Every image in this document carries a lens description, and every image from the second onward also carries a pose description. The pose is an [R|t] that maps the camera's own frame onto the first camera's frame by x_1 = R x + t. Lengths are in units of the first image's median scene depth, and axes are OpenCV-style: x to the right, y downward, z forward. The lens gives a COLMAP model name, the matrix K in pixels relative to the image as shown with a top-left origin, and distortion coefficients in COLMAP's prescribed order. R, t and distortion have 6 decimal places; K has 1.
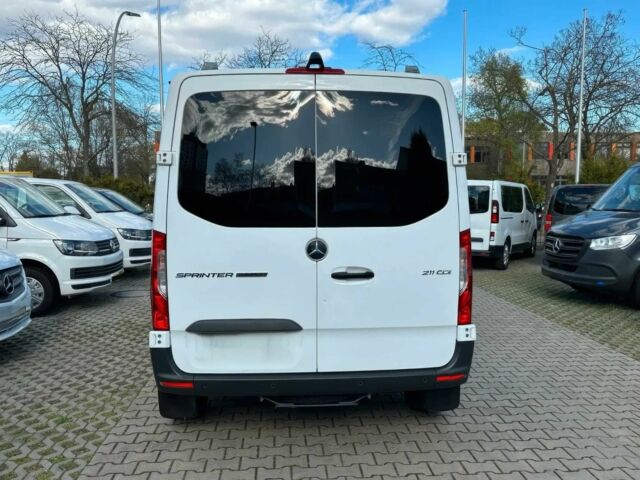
lens RADIAL K [[545.7, 0, 320.0], [0, 545.7, 240.0], [0, 0, 1]] dist [0.106408, -0.148288]
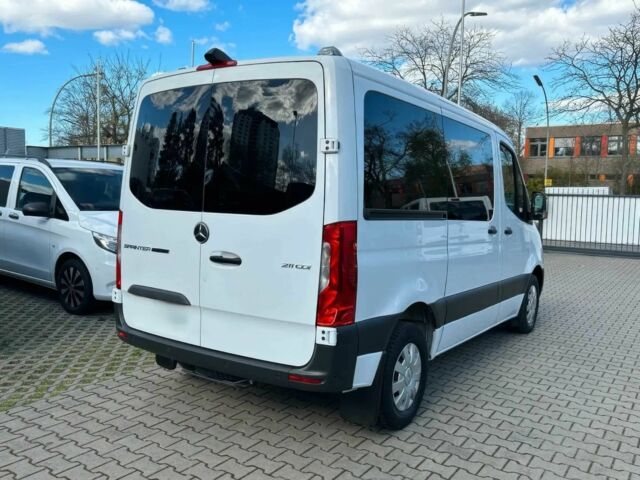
lens RADIAL K [[545.7, 0, 320.0], [0, 545.7, 240.0], [0, 0, 1]] dist [0.106408, -0.148288]
pose [[0.792043, 0.075788, -0.605742, 0.824941], [-0.073624, 0.996880, 0.028459, -0.016038], [0.606009, 0.022057, 0.795152, 0.279211]]
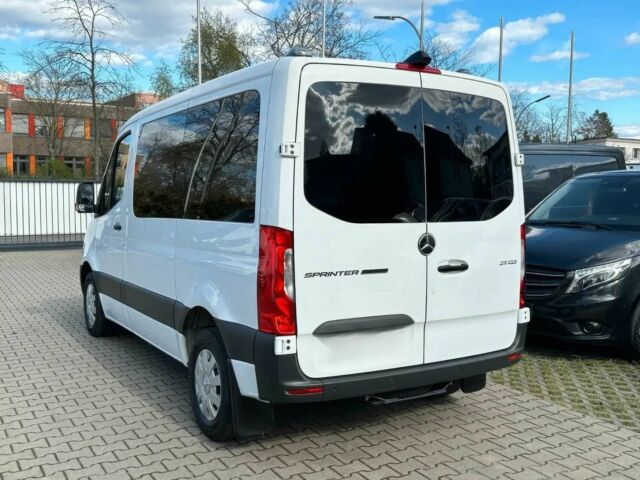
lens RADIAL K [[688.0, 0, 320.0], [0, 688.0, 240.0], [0, 0, 1]] dist [0.014494, 0.000166]
pose [[0.886654, -0.021909, 0.461913, -0.769773], [0.019309, 0.999760, 0.010354, -0.007271], [-0.462029, -0.000262, 0.886865, -0.049965]]
